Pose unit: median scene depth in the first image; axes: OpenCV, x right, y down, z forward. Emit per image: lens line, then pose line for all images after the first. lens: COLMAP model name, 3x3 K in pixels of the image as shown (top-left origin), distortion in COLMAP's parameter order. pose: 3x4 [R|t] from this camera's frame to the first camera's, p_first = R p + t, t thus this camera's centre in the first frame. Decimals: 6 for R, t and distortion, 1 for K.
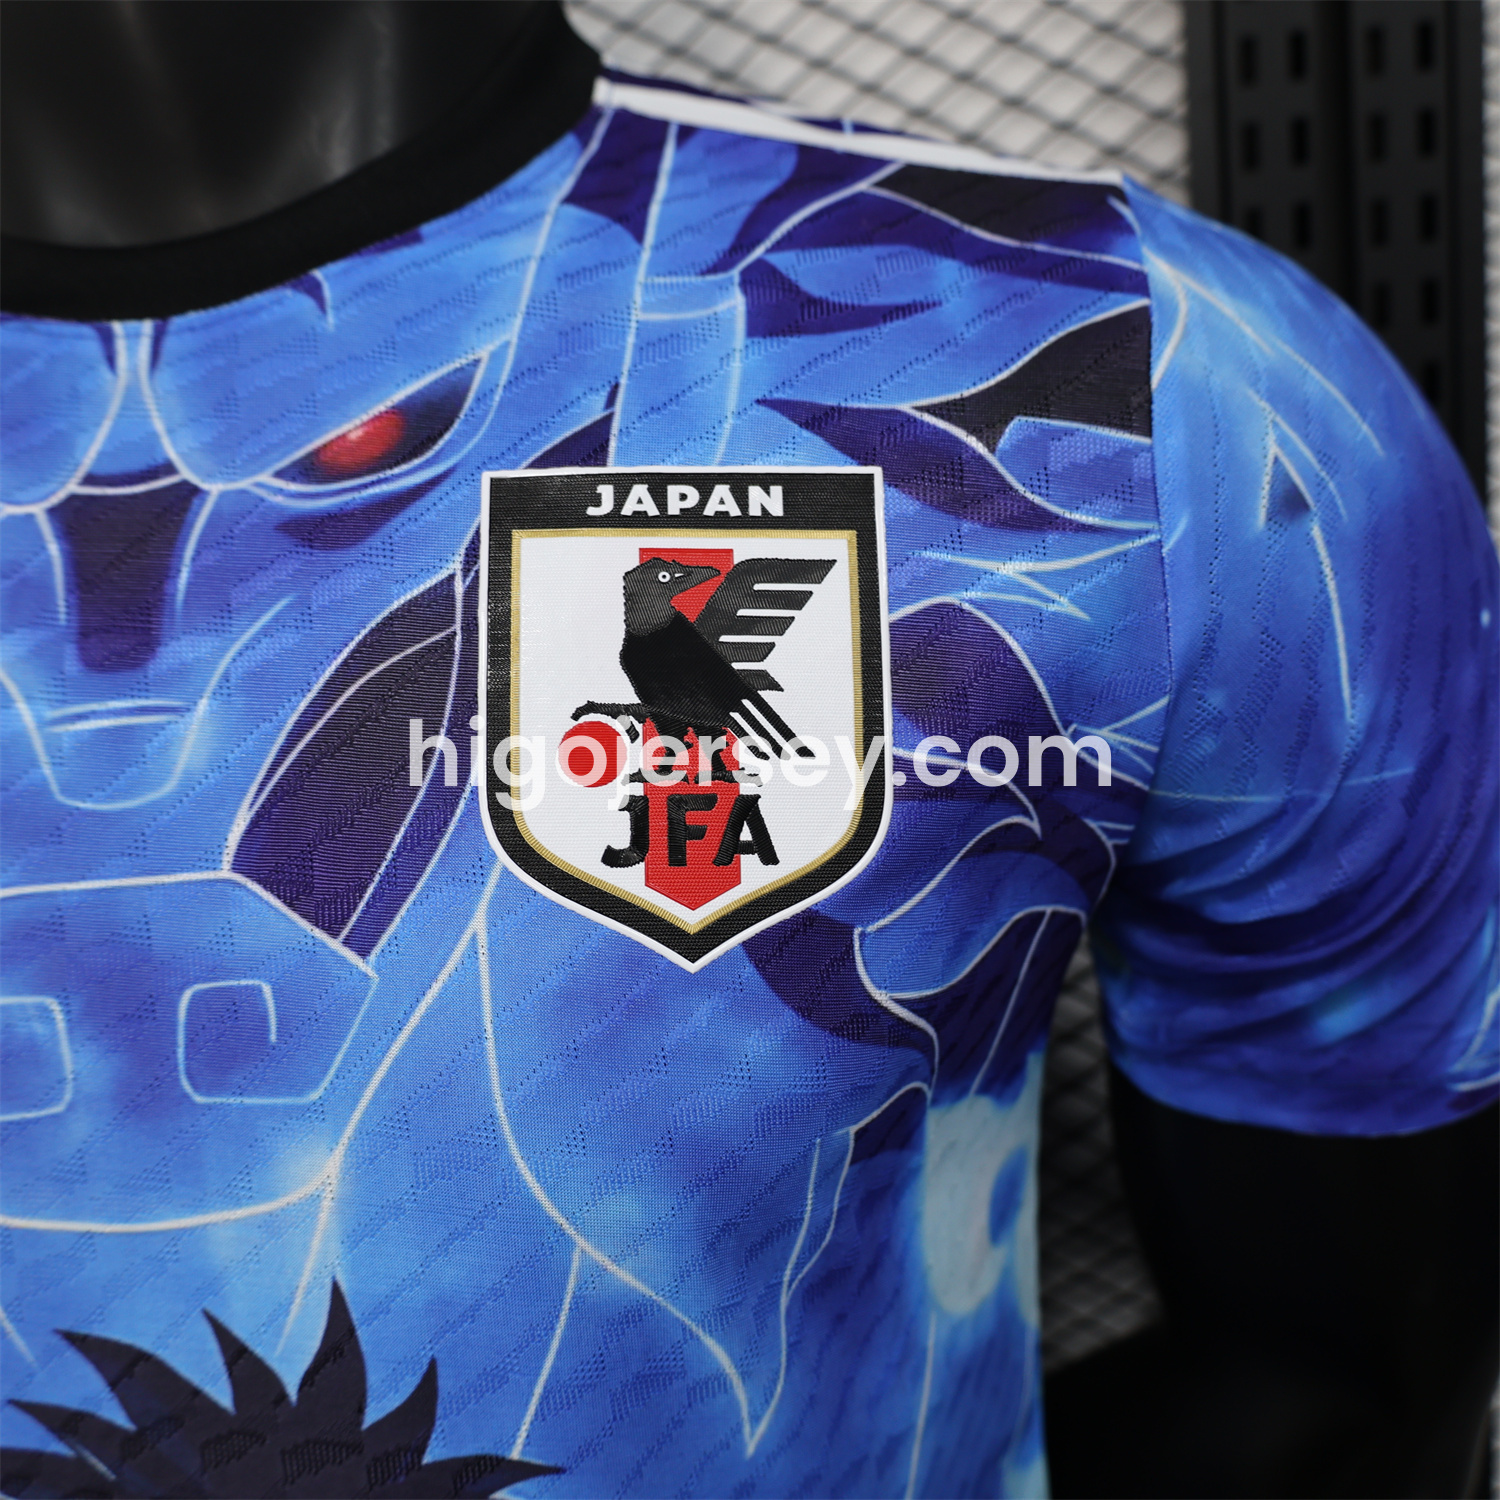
lens RADIAL K [[1332.1, 0, 750.0], [0, 1332.1, 750.0], [0, 0, 1]] dist [-0.010804, 0.009682]
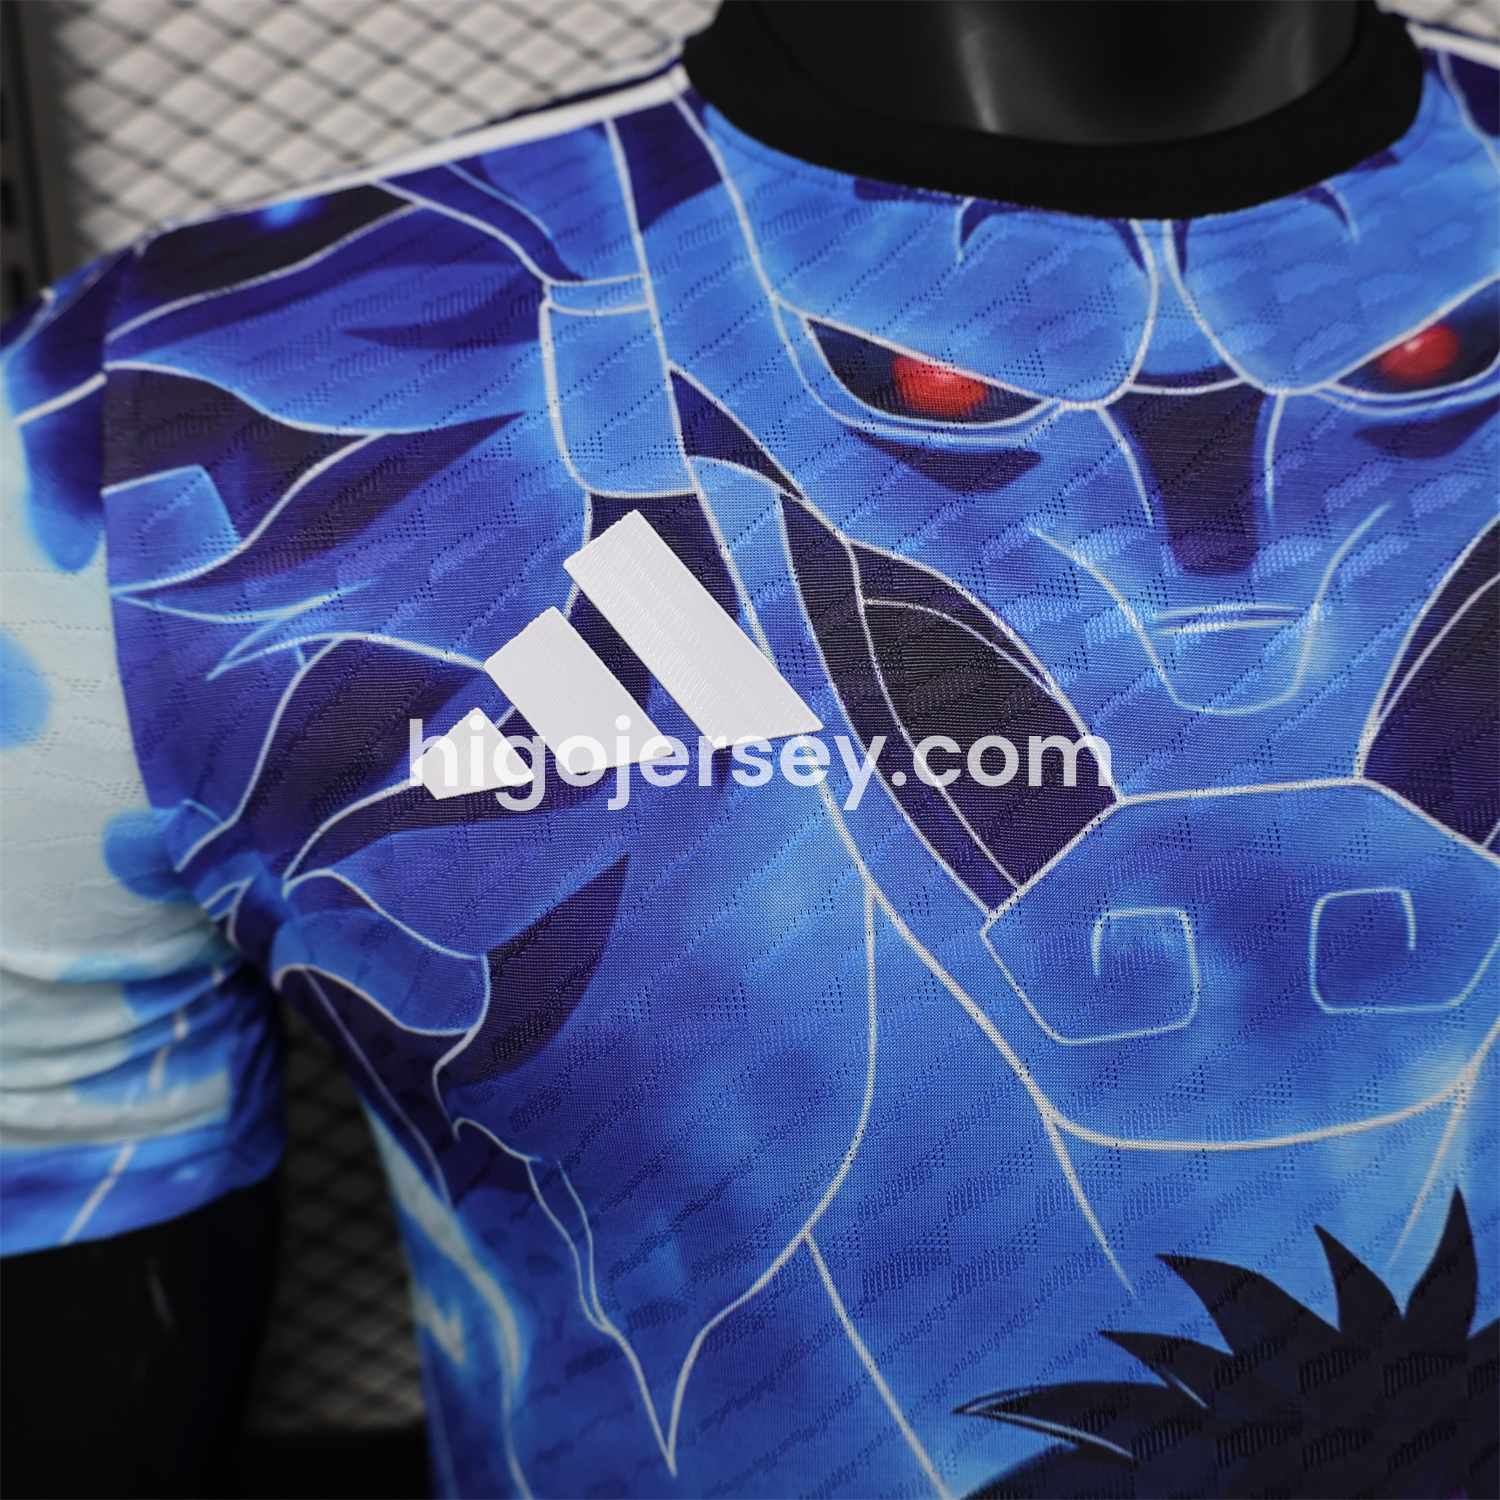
lens RADIAL K [[1332.1, 0, 750.0], [0, 1332.1, 750.0], [0, 0, 1]] dist [-0.010804, 0.009682]
pose [[0.989593, 0.007805, 0.143685, -0.960878], [-0.007563, 0.999969, -0.002232, 0.074540], [-0.143697, 0.001122, 0.989621, 0.087290]]
